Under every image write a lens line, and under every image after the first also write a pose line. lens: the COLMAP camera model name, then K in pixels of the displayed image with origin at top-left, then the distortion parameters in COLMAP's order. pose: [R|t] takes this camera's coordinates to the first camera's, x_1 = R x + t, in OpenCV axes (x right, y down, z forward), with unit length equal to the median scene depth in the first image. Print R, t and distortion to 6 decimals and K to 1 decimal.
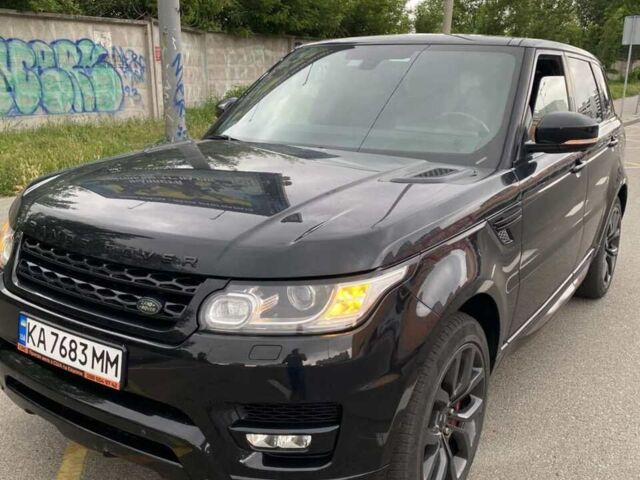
lens RADIAL K [[644.8, 0, 320.0], [0, 644.8, 240.0], [0, 0, 1]] dist [0.113289, -0.305766]
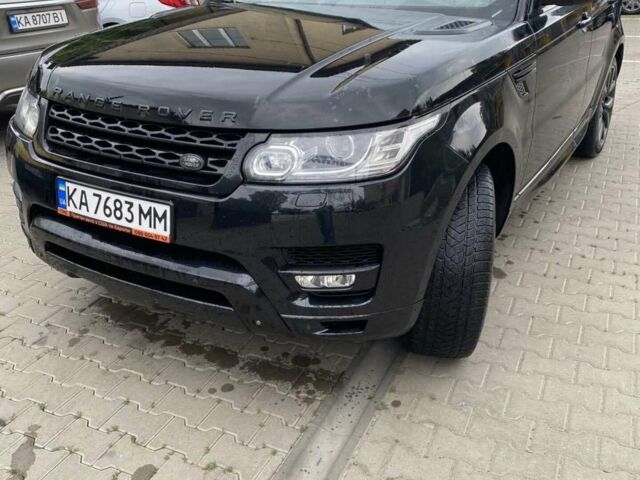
lens RADIAL K [[644.8, 0, 320.0], [0, 644.8, 240.0], [0, 0, 1]] dist [0.113289, -0.305766]
pose [[0.998363, -0.042835, 0.037908, -0.100659], [0.035782, 0.984734, 0.170349, 0.053271], [-0.044627, -0.168713, 0.984654, -0.045629]]
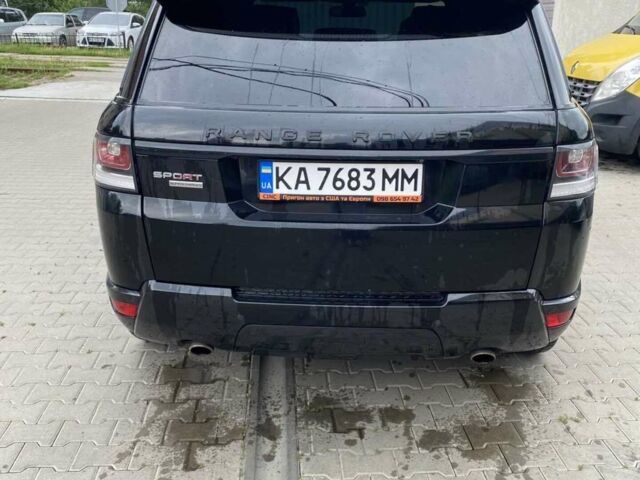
lens RADIAL K [[644.8, 0, 320.0], [0, 644.8, 240.0], [0, 0, 1]] dist [0.113289, -0.305766]
pose [[0.853614, -0.198157, 0.481743, -0.939147], [0.137848, 0.977780, 0.157937, 0.098439], [-0.502335, -0.068410, 0.861962, 0.164981]]
